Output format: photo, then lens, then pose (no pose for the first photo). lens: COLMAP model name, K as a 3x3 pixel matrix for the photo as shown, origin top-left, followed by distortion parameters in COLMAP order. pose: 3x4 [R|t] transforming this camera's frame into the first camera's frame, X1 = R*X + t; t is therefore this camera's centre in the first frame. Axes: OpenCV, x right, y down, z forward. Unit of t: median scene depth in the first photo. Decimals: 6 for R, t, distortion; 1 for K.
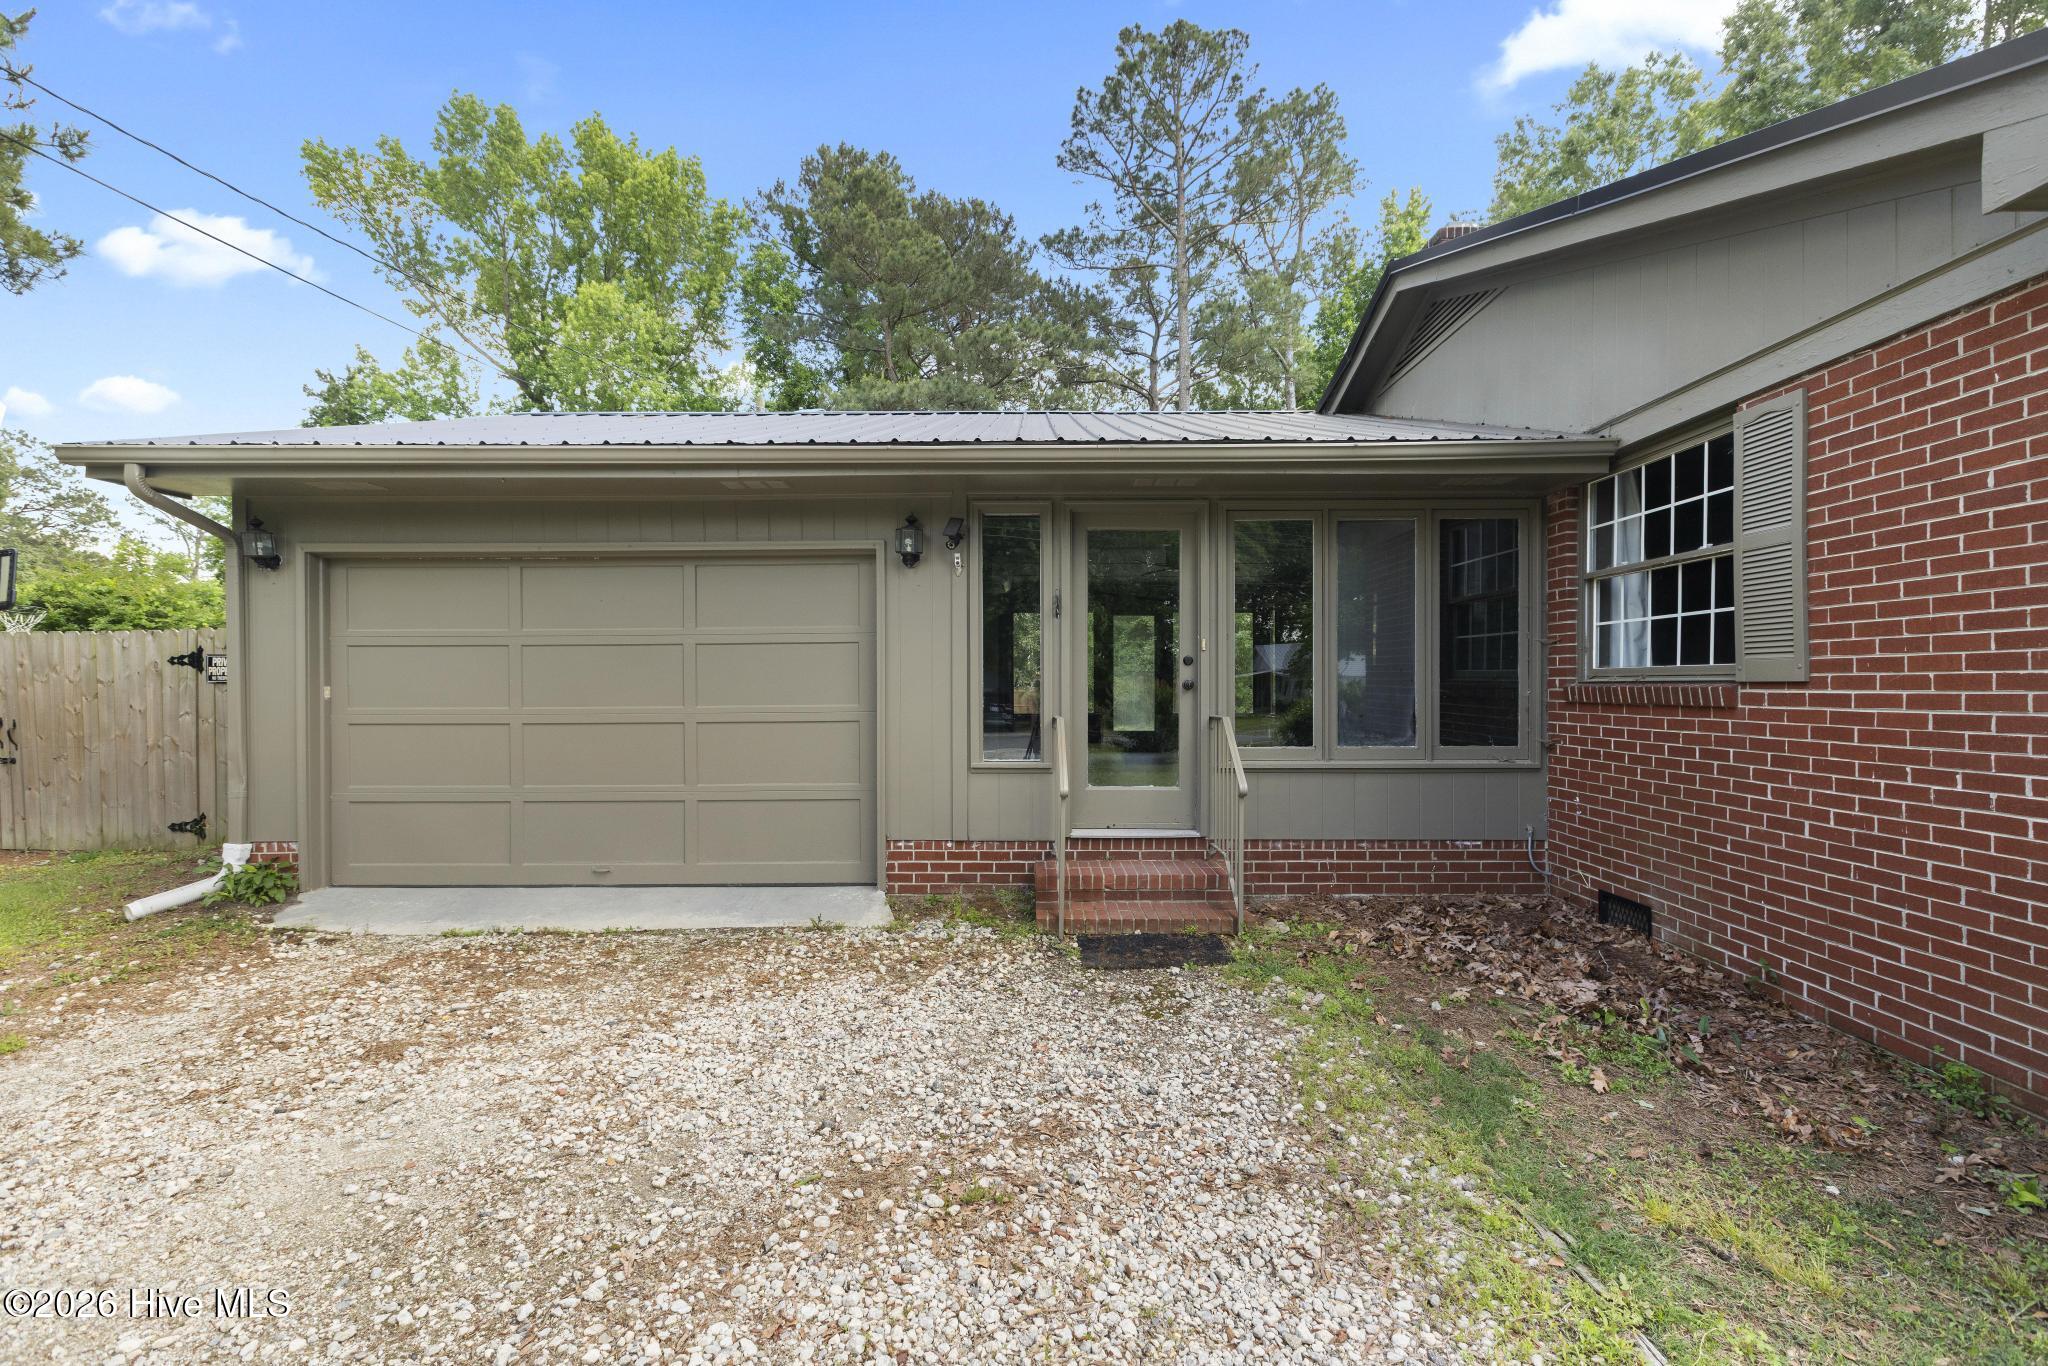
lens RADIAL K [[913.8, 0, 1021.5], [0, 913.8, 708.5], [0, 0, 1]] dist [-0.000437, -0.000065]
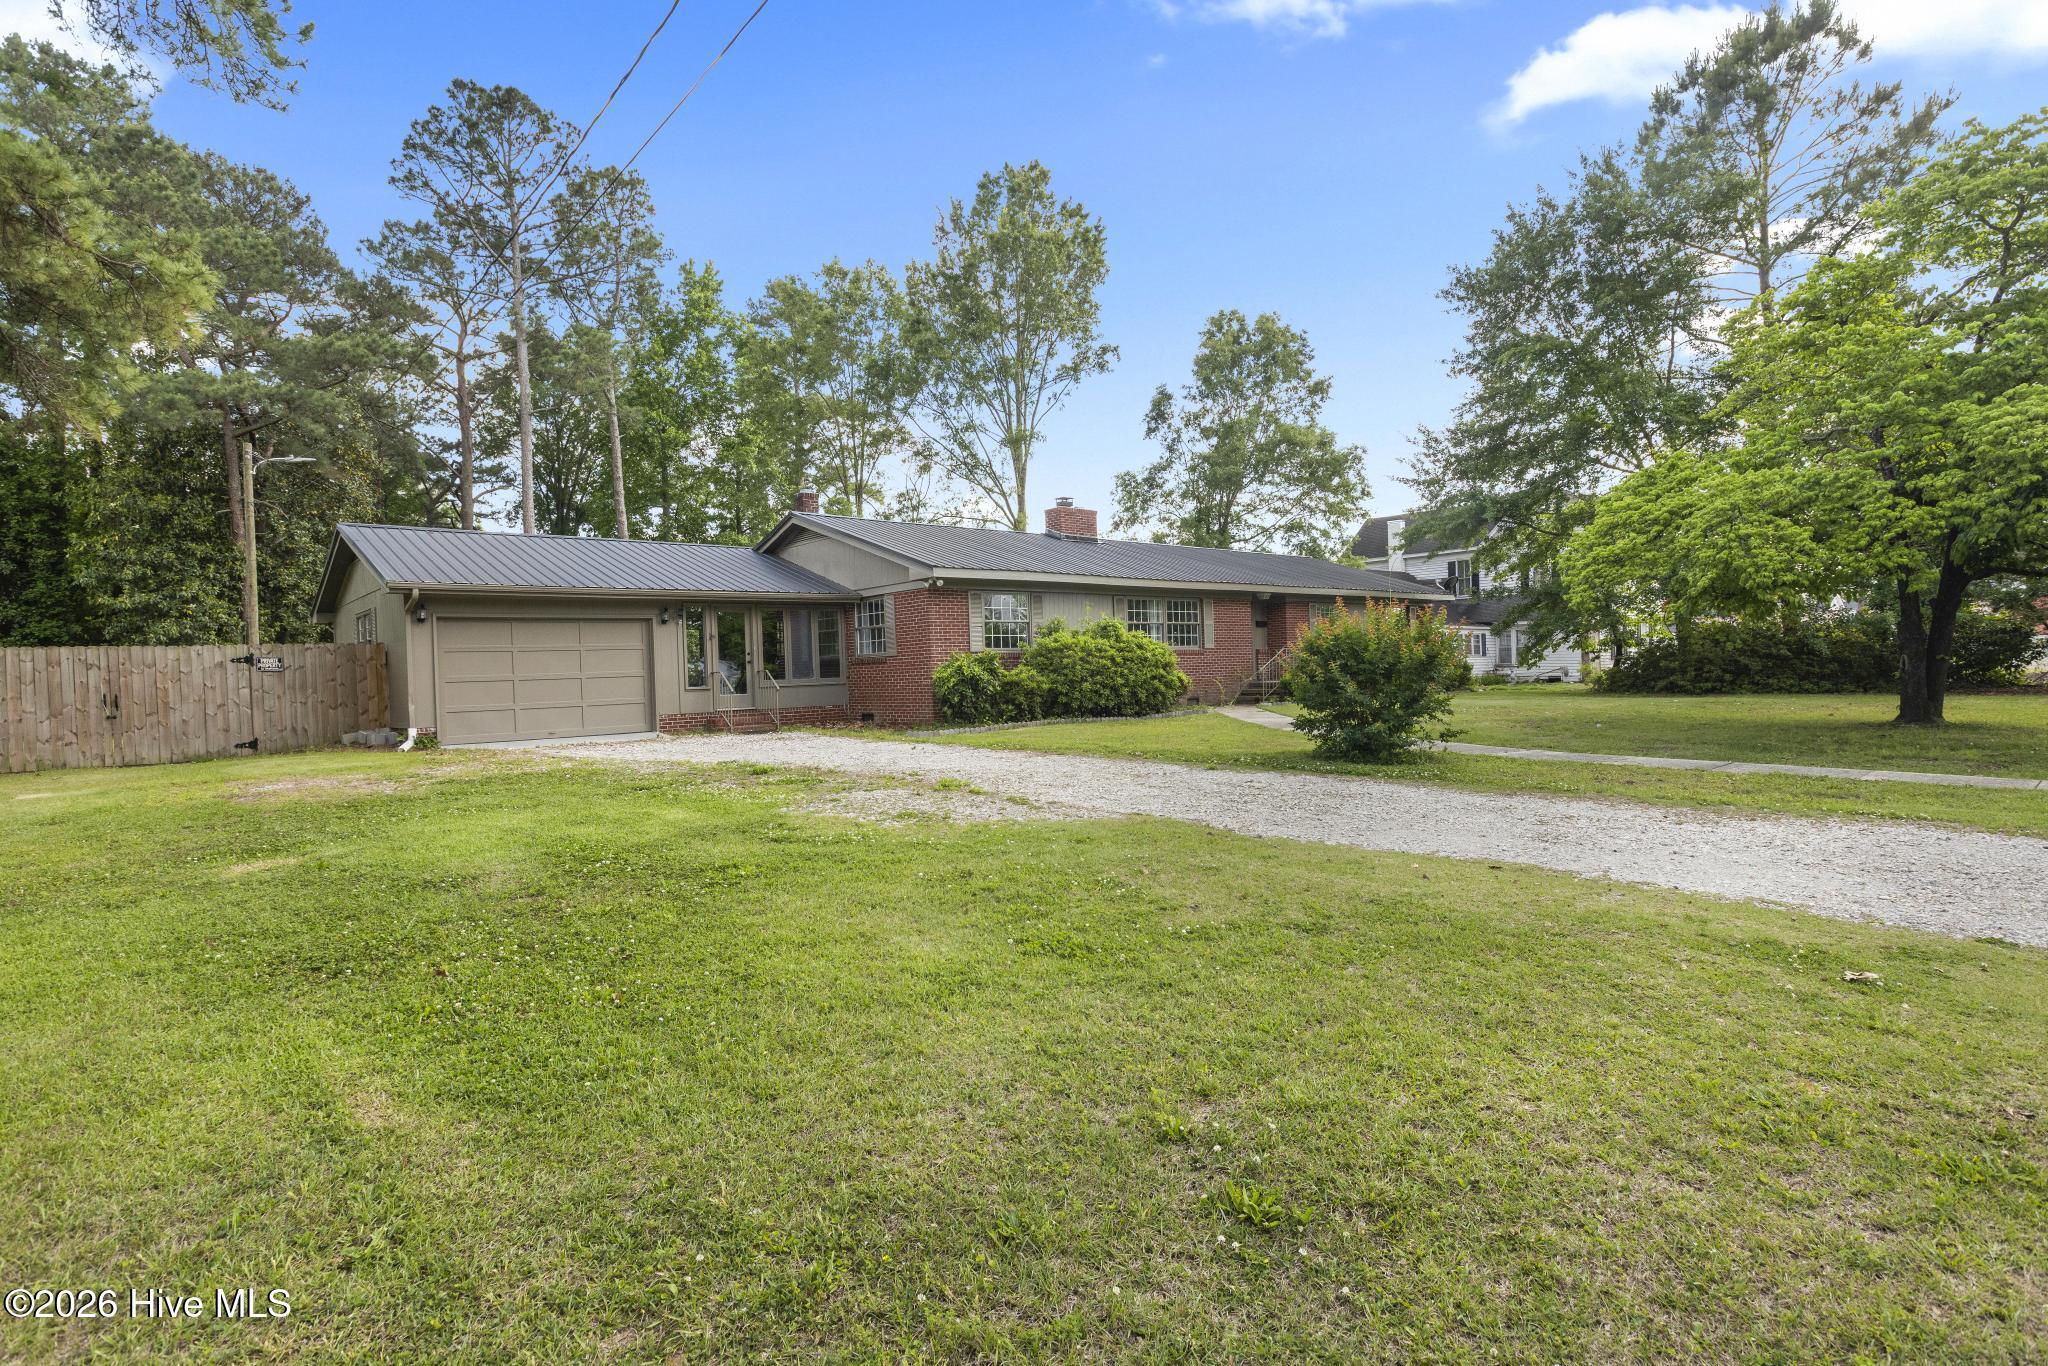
lens RADIAL K [[1031.0, 0, 1024.0], [0, 1031.0, 683.0], [0, 0, 1]] dist [-0.000915, -0.000126]
pose [[0.751959, -0.029051, 0.658569, -1.110693], [0.049171, 0.998717, -0.012087, 0.105231], [-0.657373, 0.041472, 0.752423, -1.763589]]
